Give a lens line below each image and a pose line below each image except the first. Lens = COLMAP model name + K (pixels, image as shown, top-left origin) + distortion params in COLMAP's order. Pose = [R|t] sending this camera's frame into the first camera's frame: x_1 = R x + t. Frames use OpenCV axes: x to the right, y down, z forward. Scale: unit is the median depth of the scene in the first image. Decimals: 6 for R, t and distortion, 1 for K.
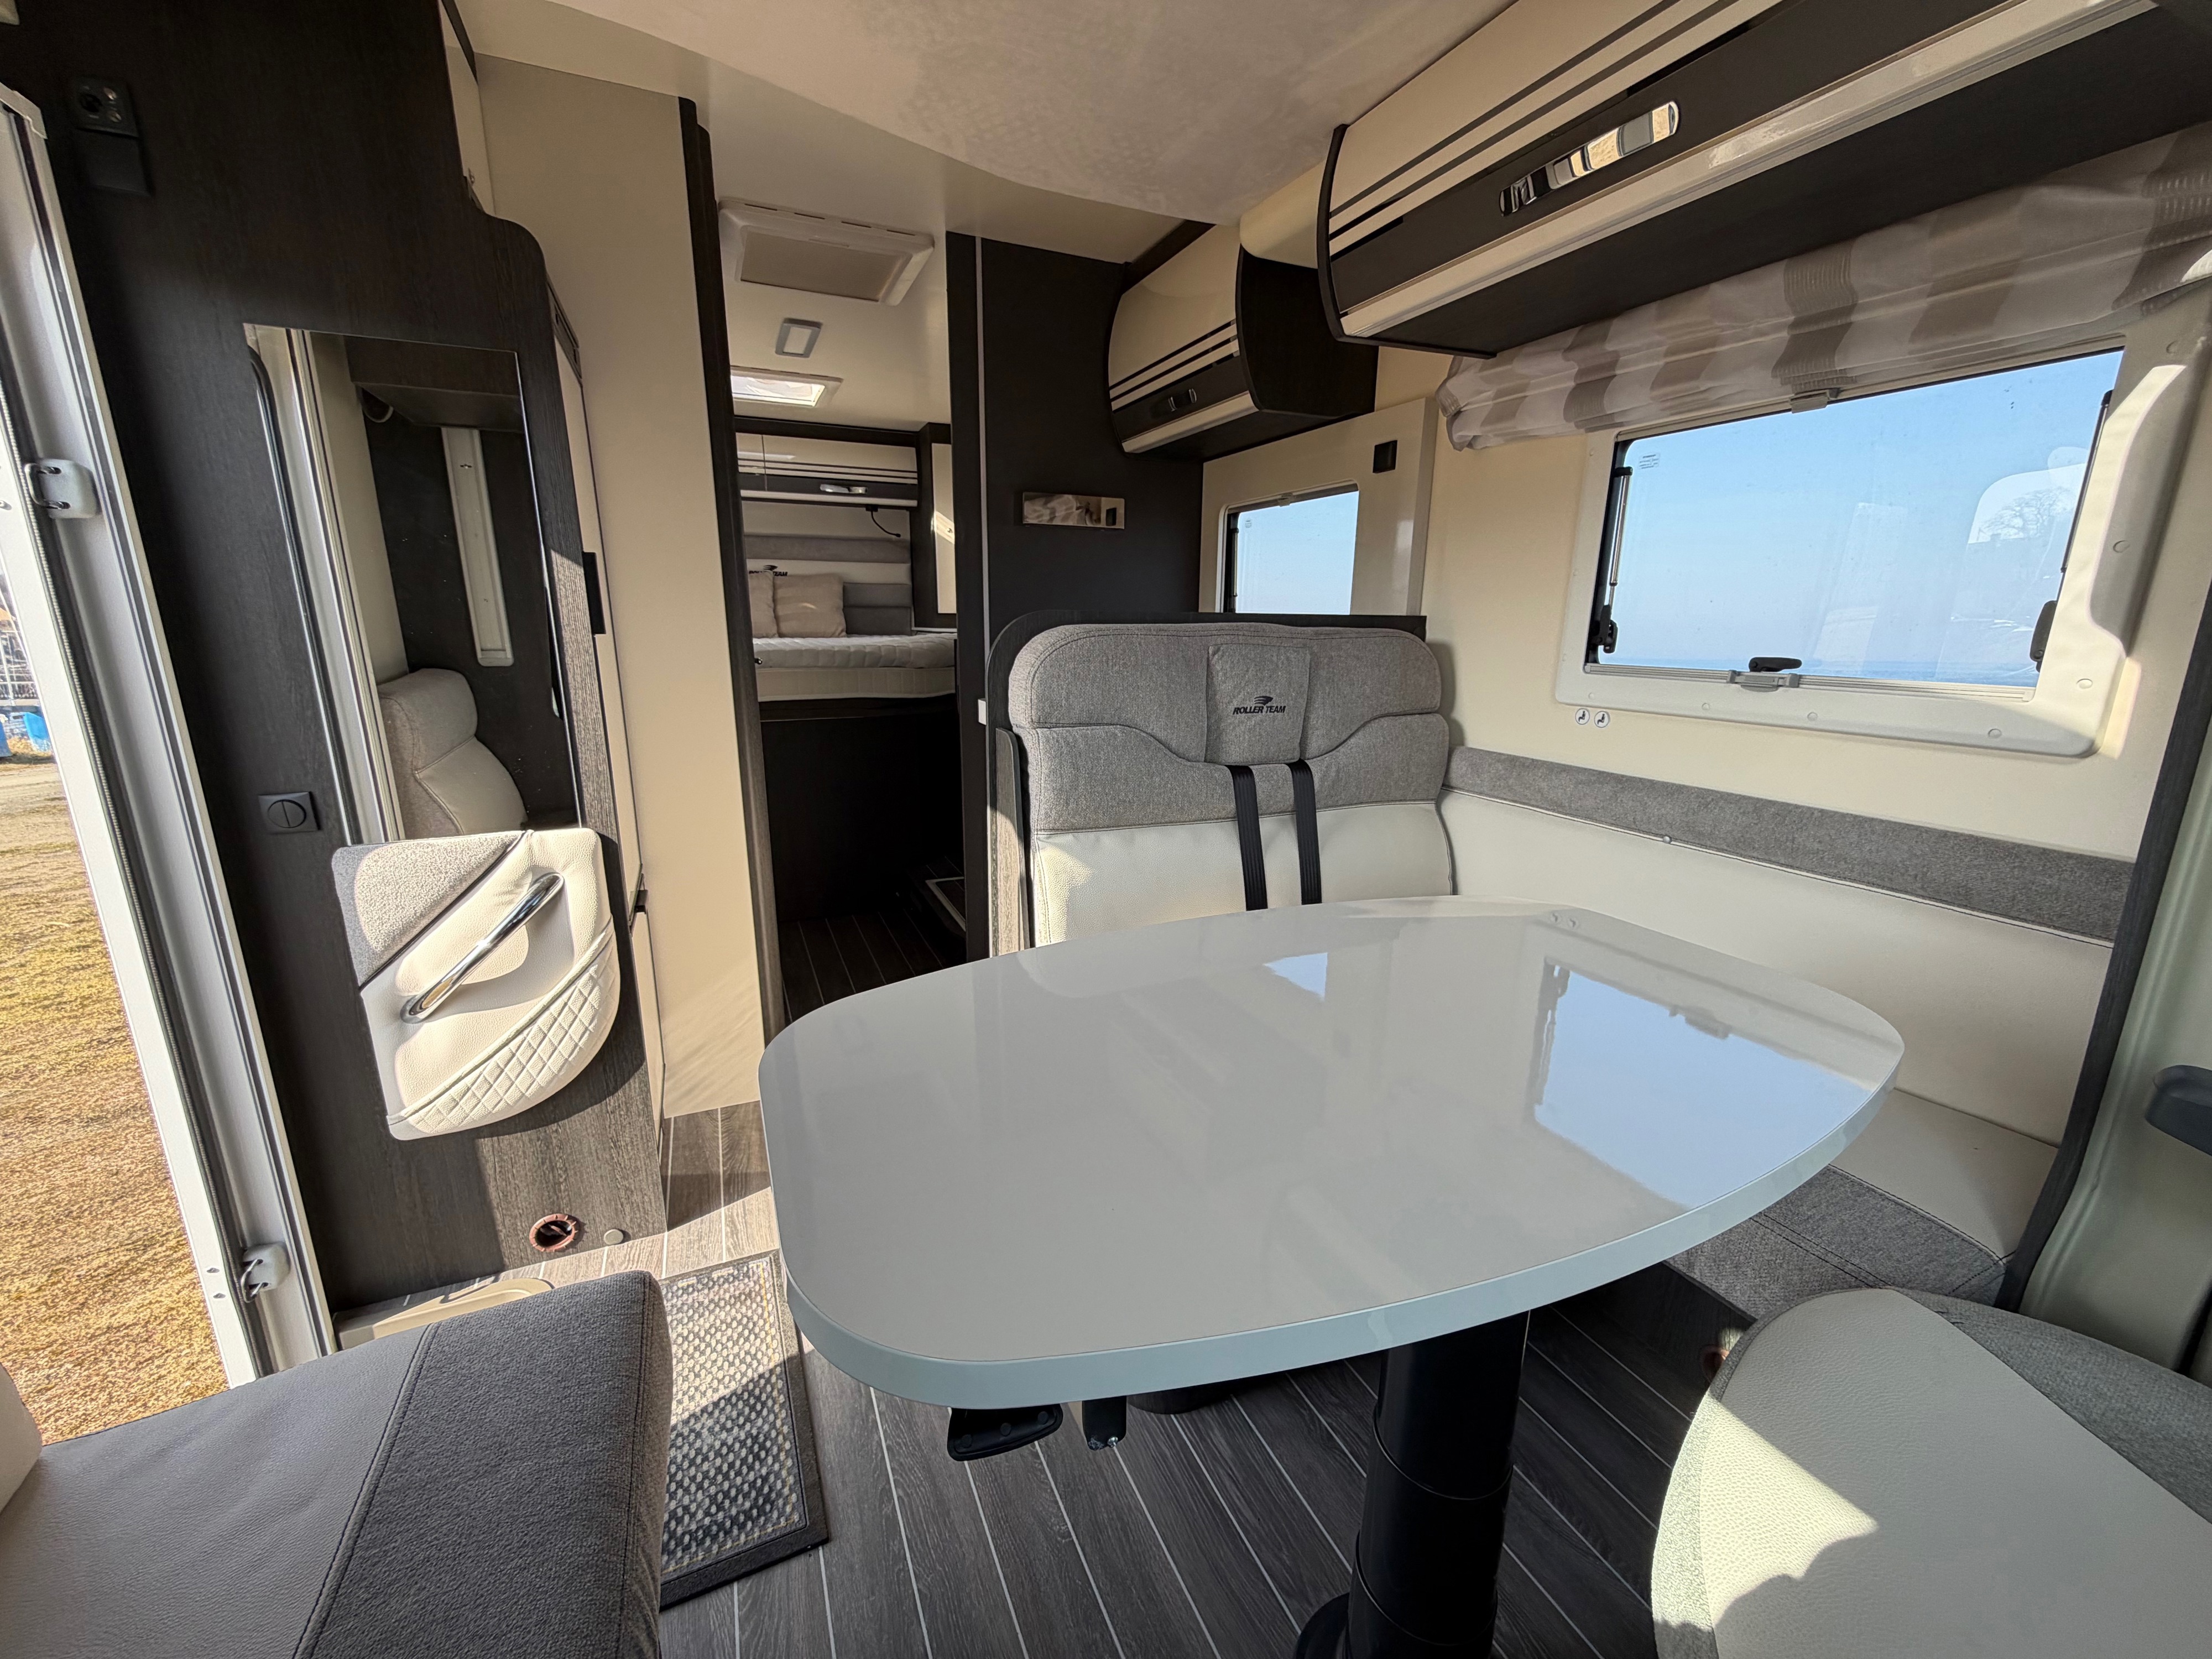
lens RADIAL K [[880.5, 0, 1105.4], [0, 880.5, 830.1], [0, 0, 1]] dist [0.000657, -0.000608]
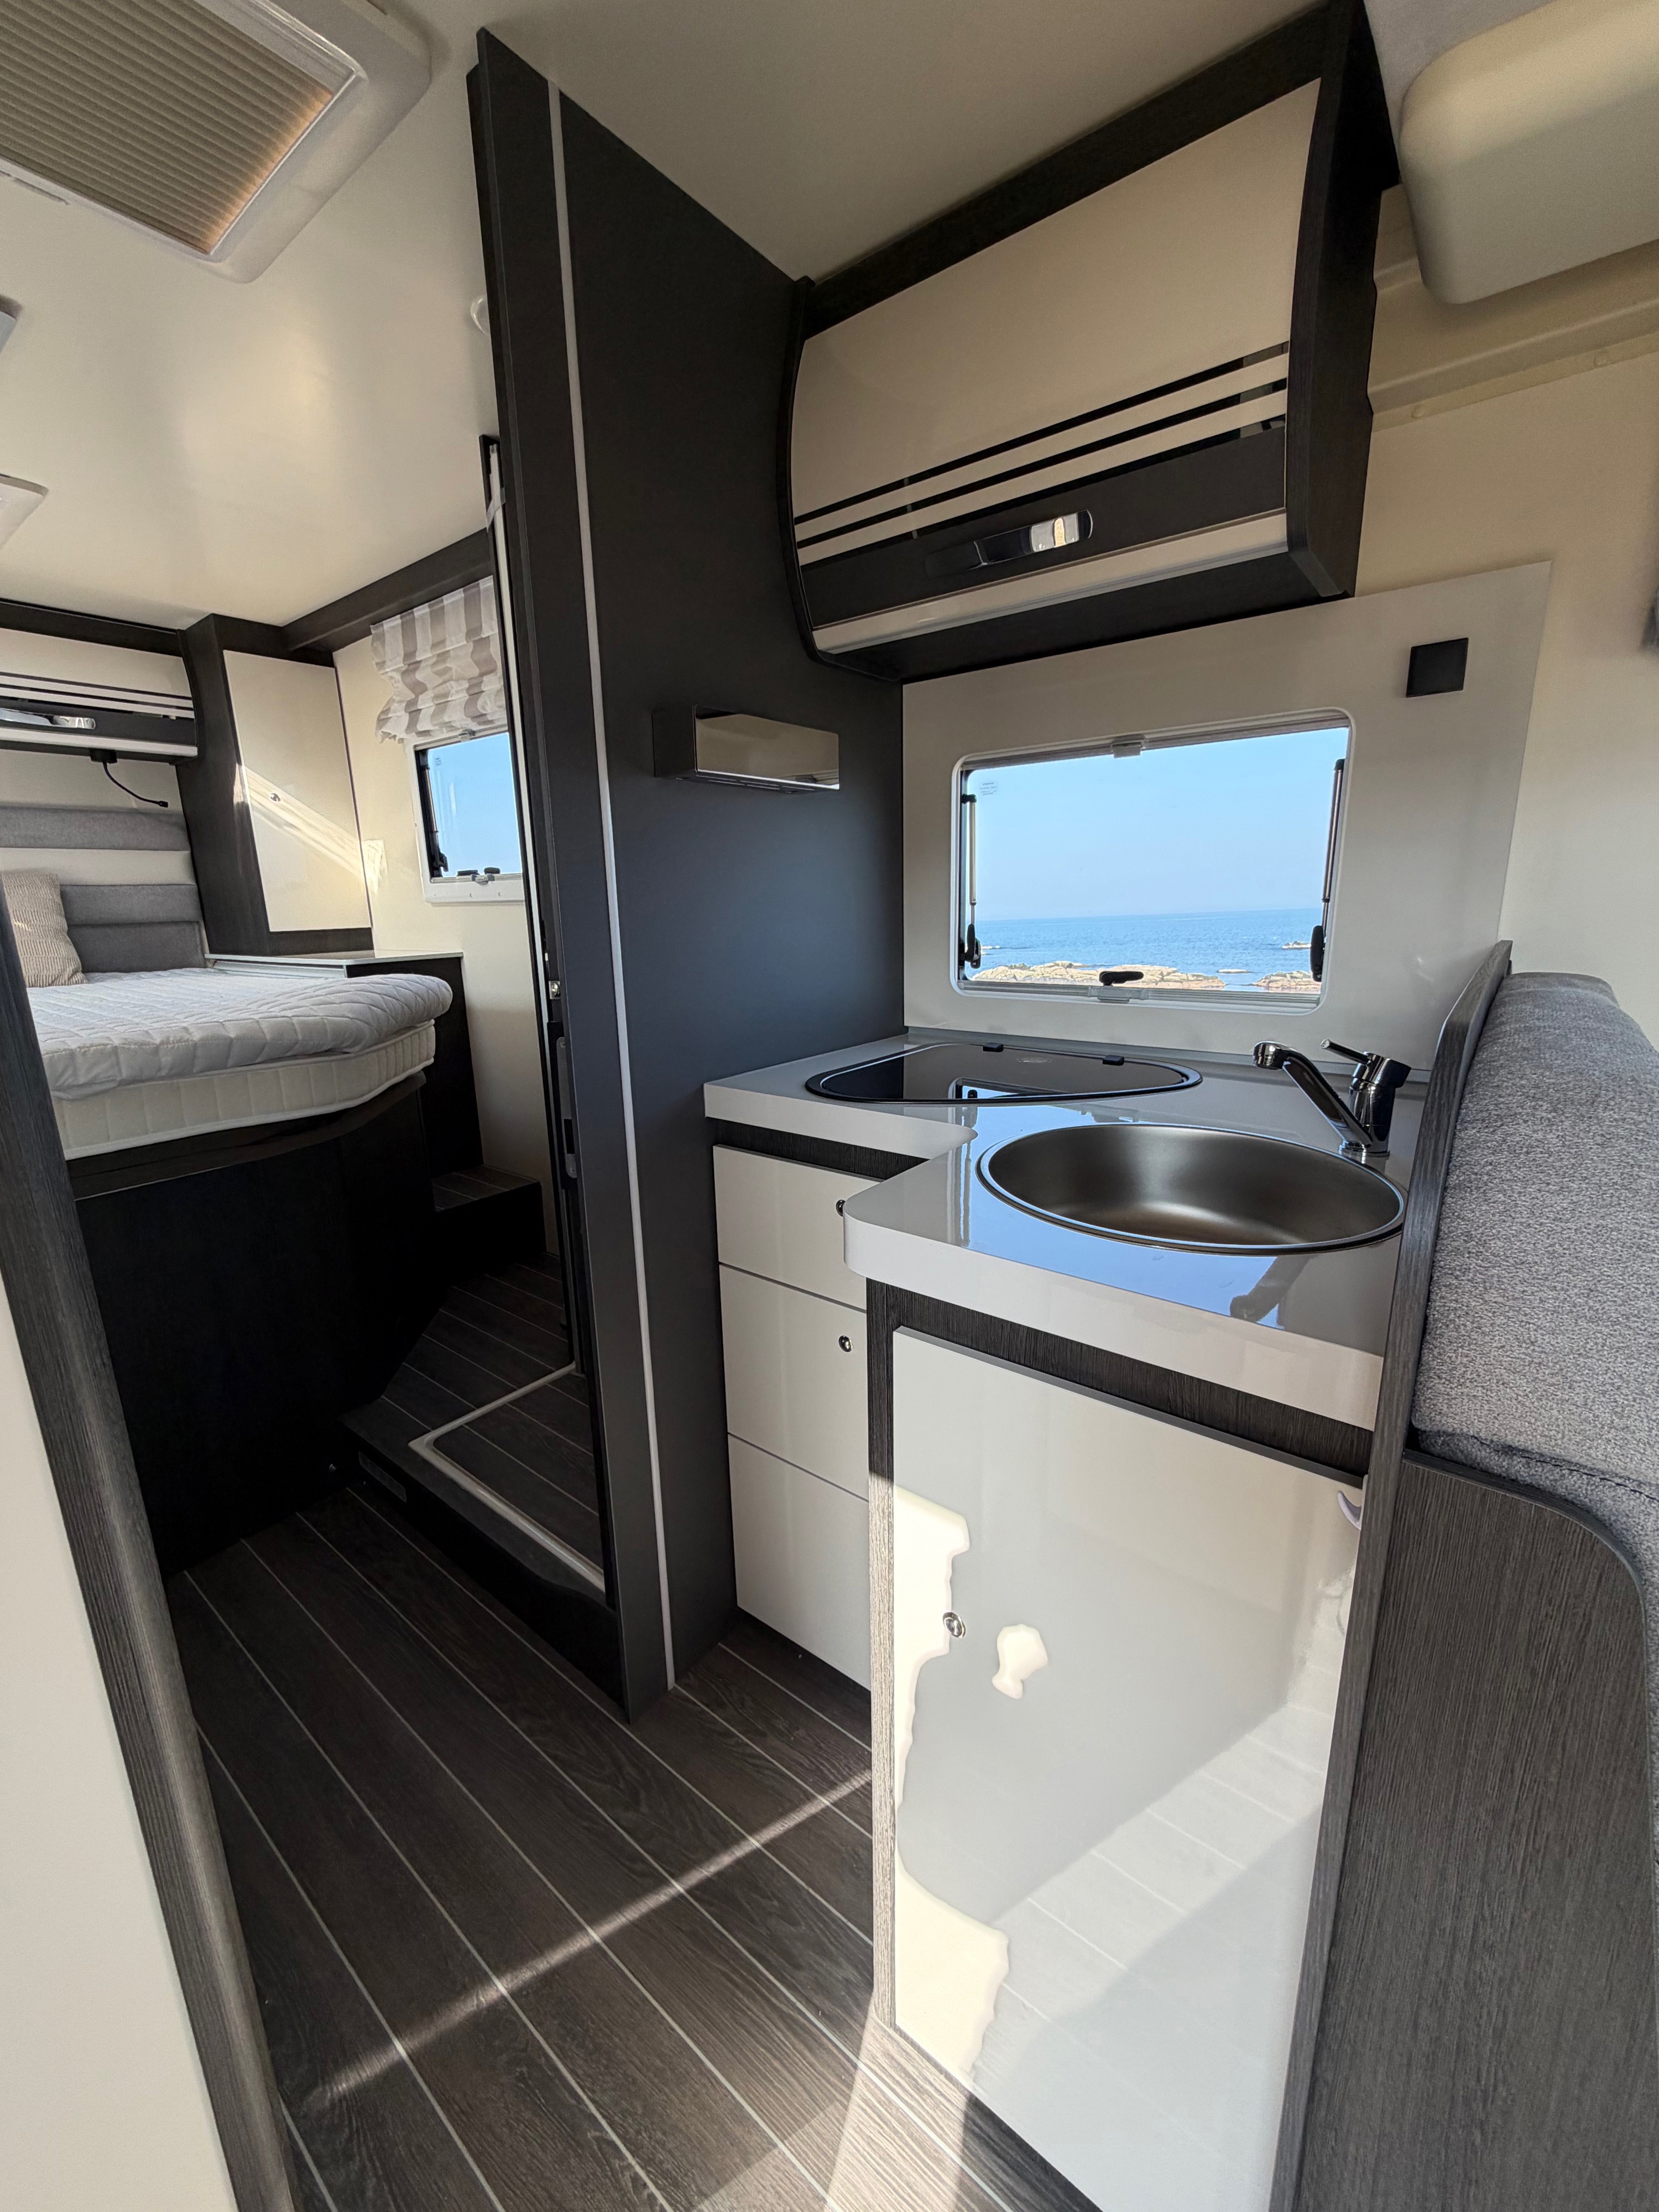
lens RADIAL K [[880.5, 0, 818.6], [0, 880.5, 1102.9], [0, 0, 1]] dist [0.000657, -0.000608]
pose [[0.885818, -0.132966, 0.444575, -0.258707], [0.137270, 0.990274, 0.022666, -0.167847], [-0.443265, 0.040949, 0.895455, 0.535314]]
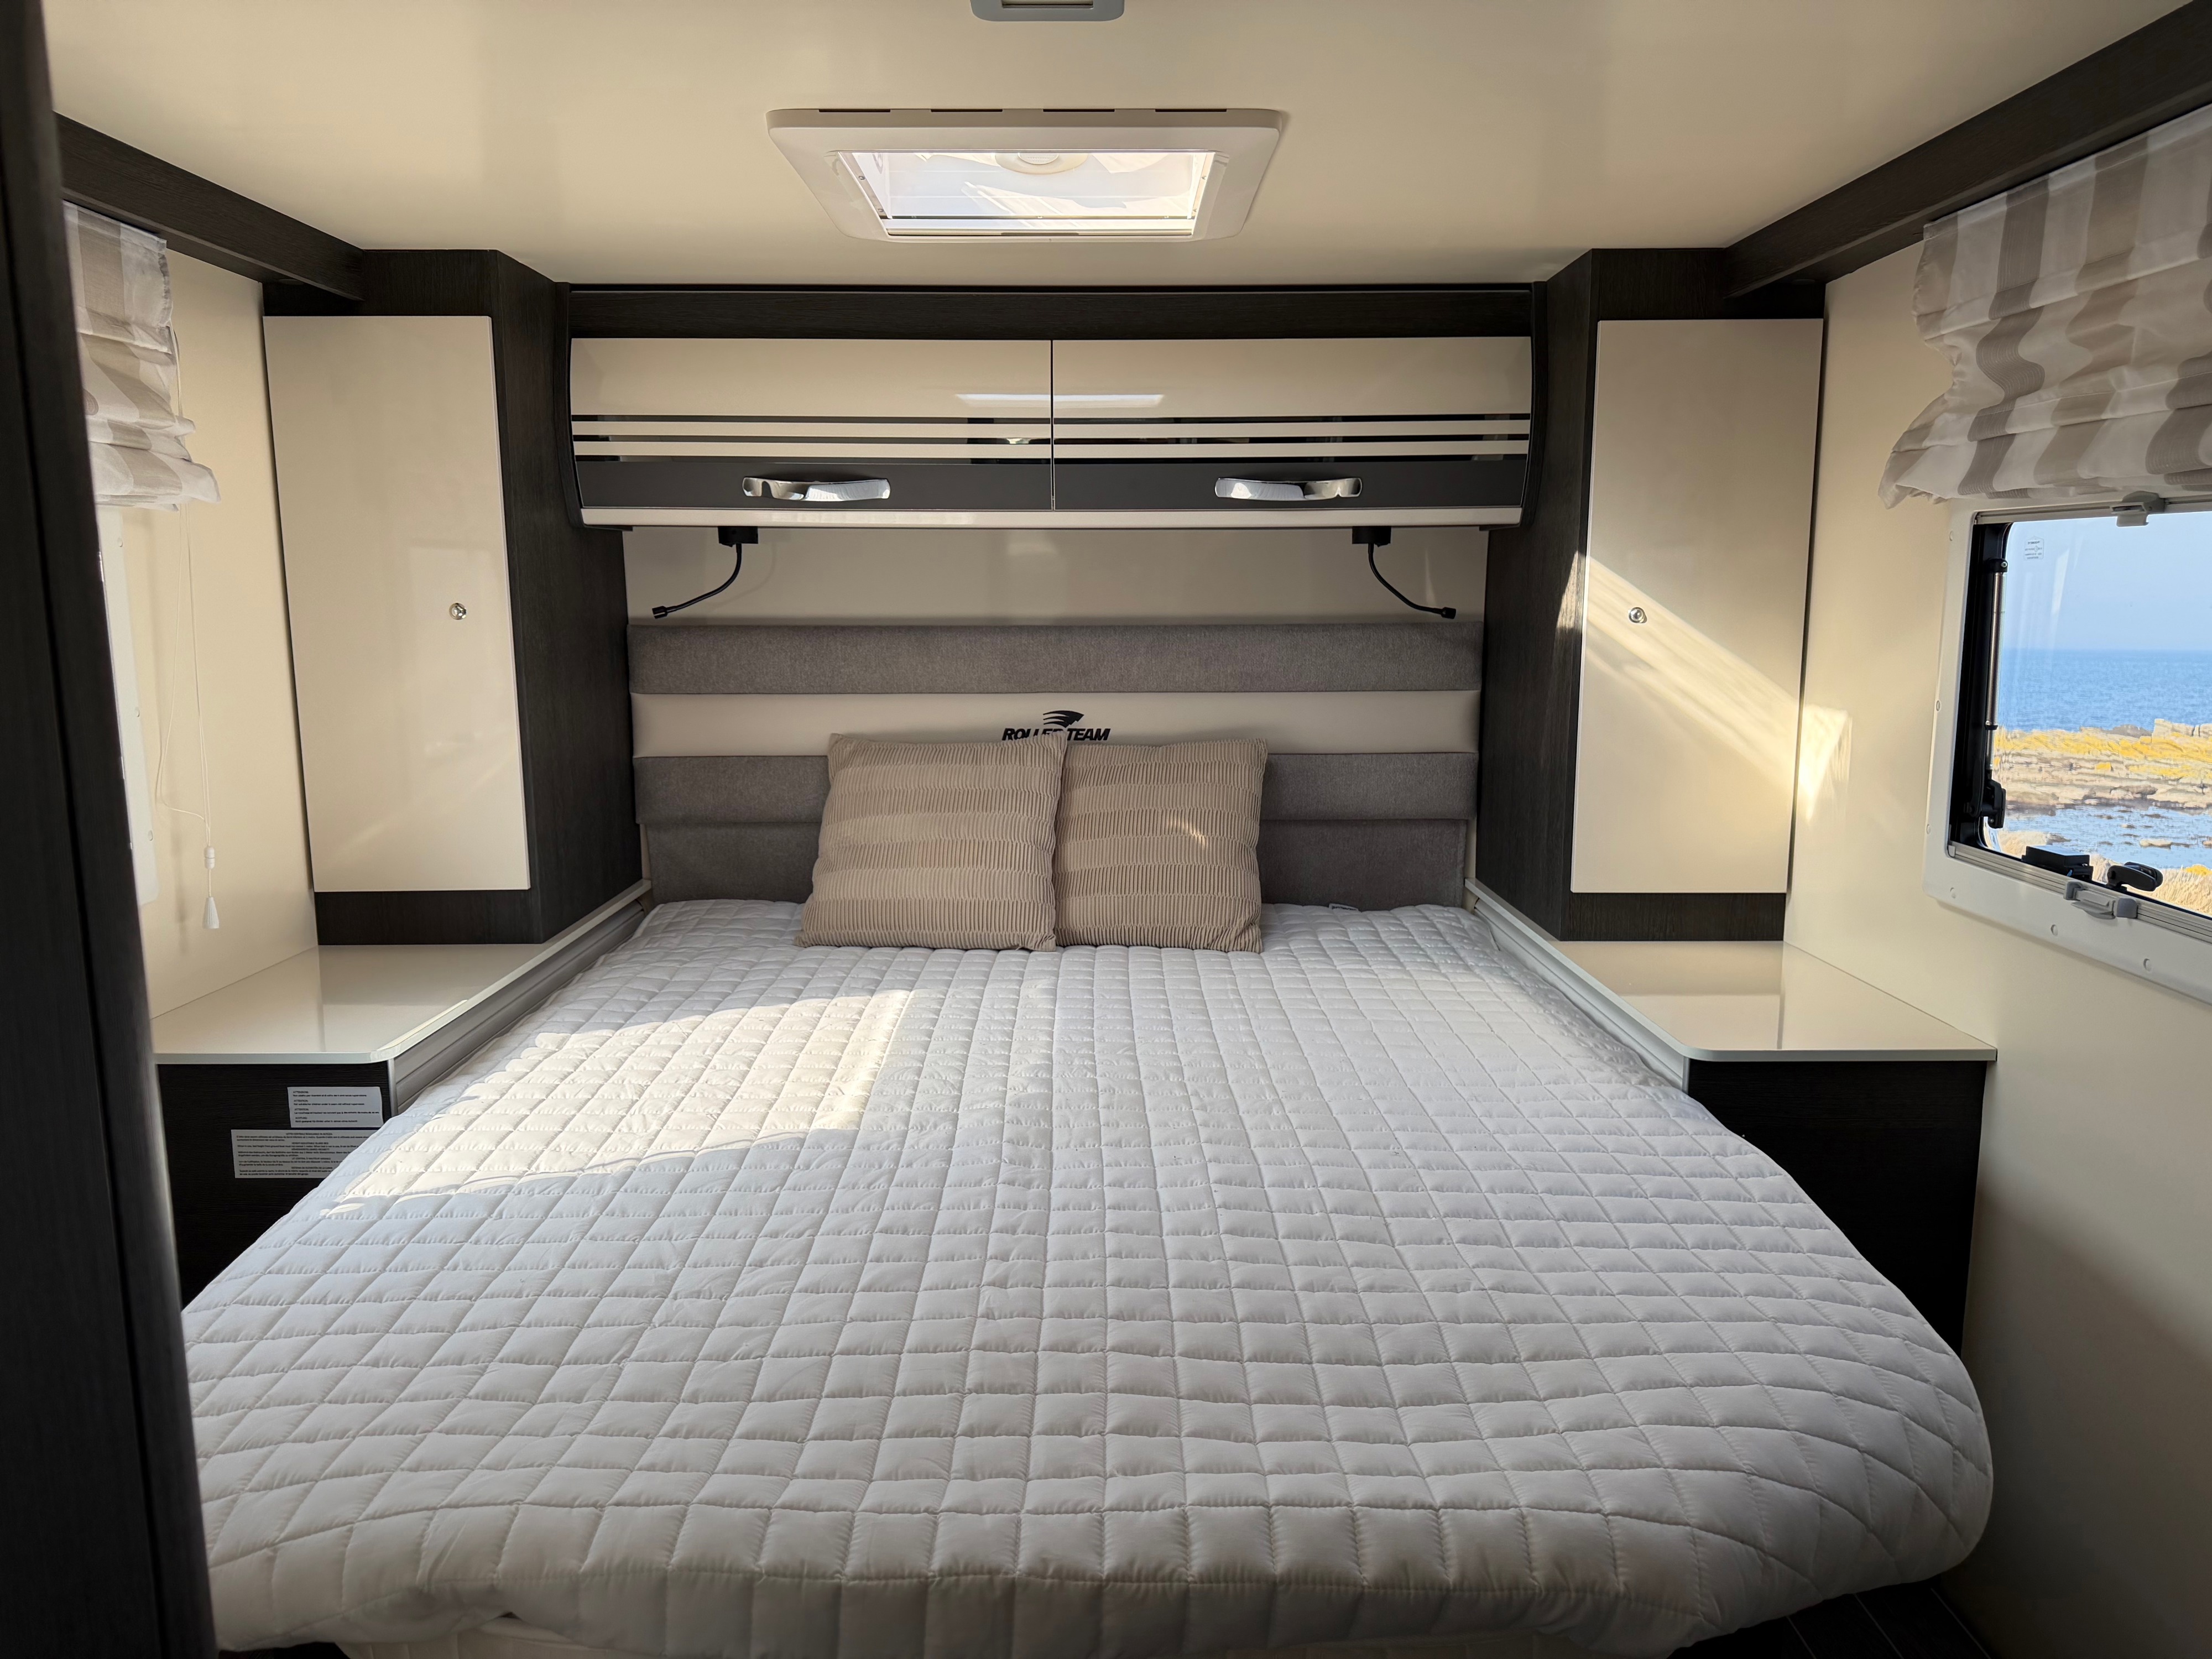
lens RADIAL K [[1572.5, 0, 1090.6], [0, 1572.5, 836.4], [0, 0, 1]] dist [0.020003, -0.013588]
pose [[0.914661, 0.055058, -0.400455, -0.236293], [-0.085630, 0.994588, -0.058838, -0.406720], [0.395048, 0.088107, 0.914425, 0.852312]]
